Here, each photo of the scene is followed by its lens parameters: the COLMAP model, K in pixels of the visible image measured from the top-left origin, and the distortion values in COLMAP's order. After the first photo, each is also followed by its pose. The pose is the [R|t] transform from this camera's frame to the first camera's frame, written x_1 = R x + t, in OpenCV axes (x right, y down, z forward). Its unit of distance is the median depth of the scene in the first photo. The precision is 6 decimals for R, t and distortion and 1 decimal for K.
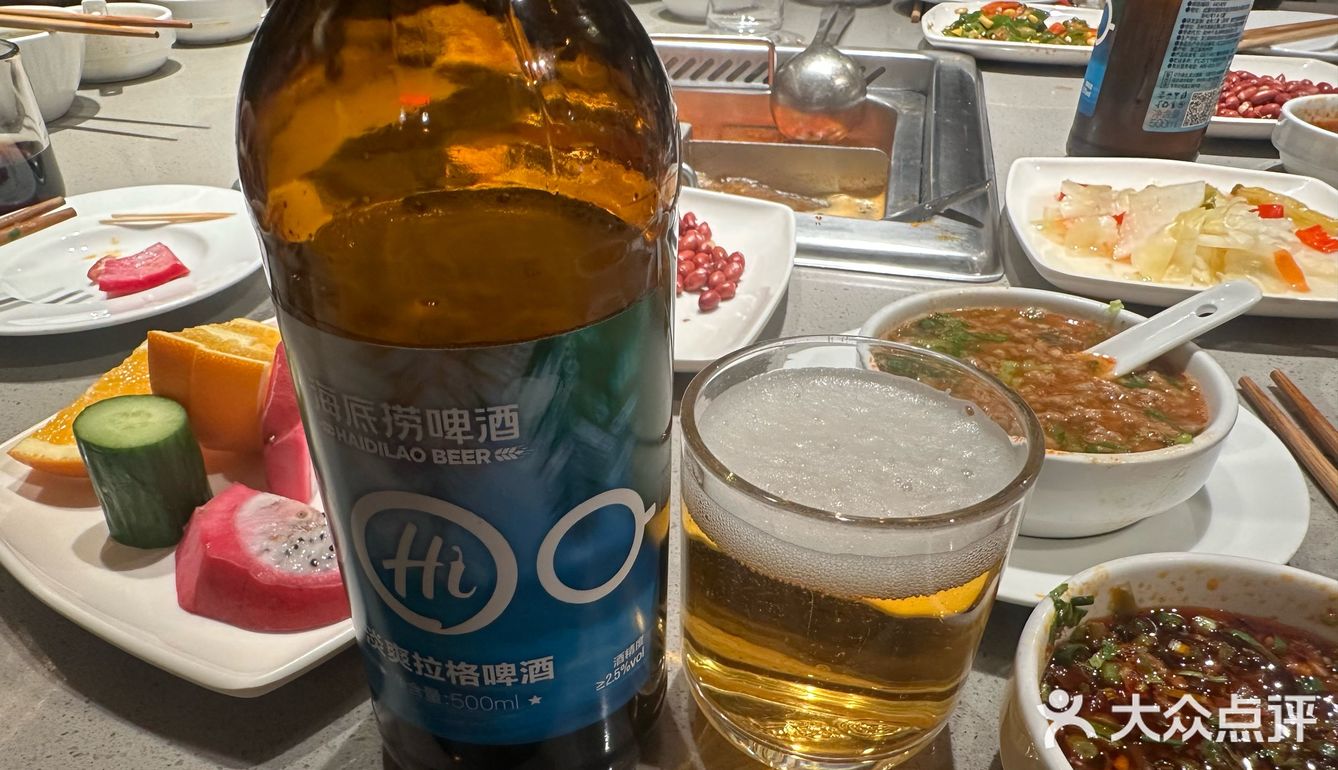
lens RADIAL K [[1635.3, 0, 647.1], [0, 1635.3, 385.0], [0, 0, 1]] dist [-0.008743, 0.026679]
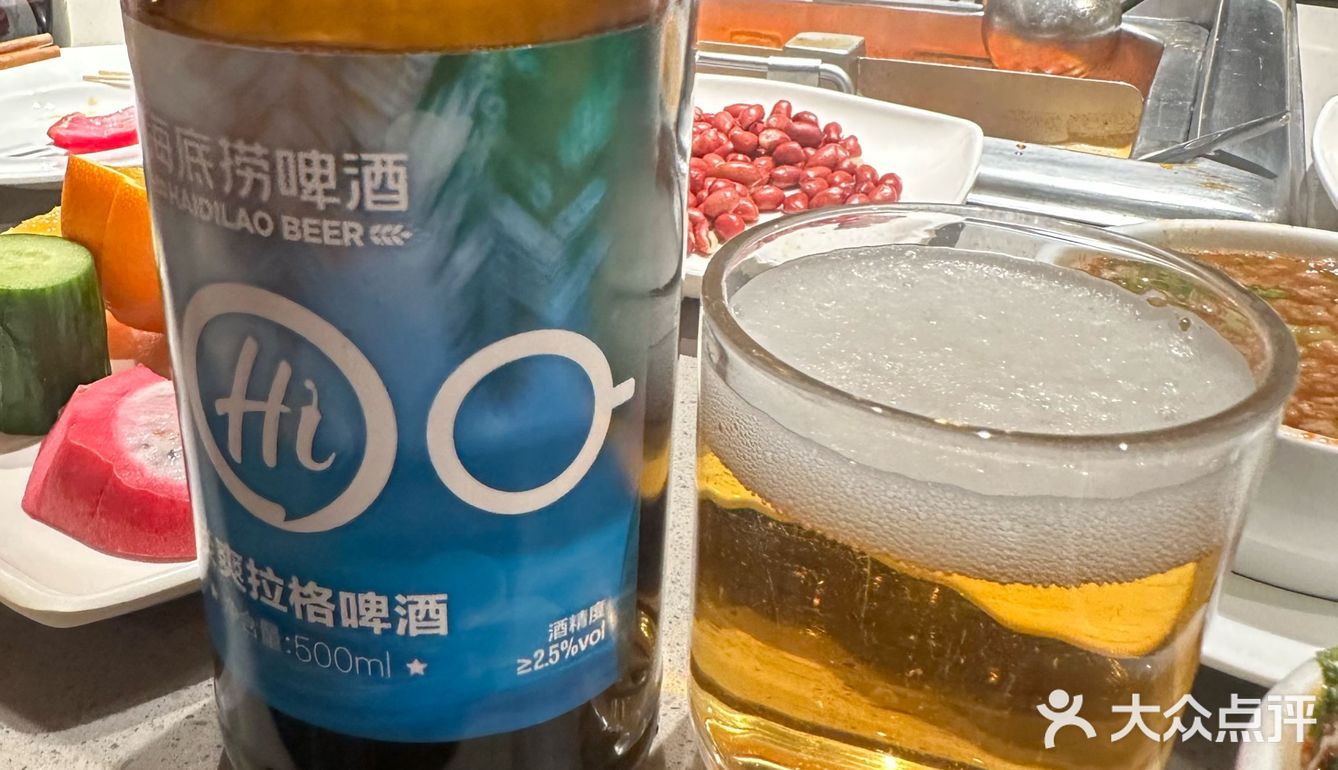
lens RADIAL K [[1635.3, 0, 647.1], [0, 1635.3, 385.0], [0, 0, 1]] dist [-0.008743, 0.026679]
pose [[0.953067, 0.068983, -0.294795, 0.201830], [-0.144829, 0.958941, -0.243836, 0.232754], [0.265870, 0.275087, 0.923926, 0.406127]]
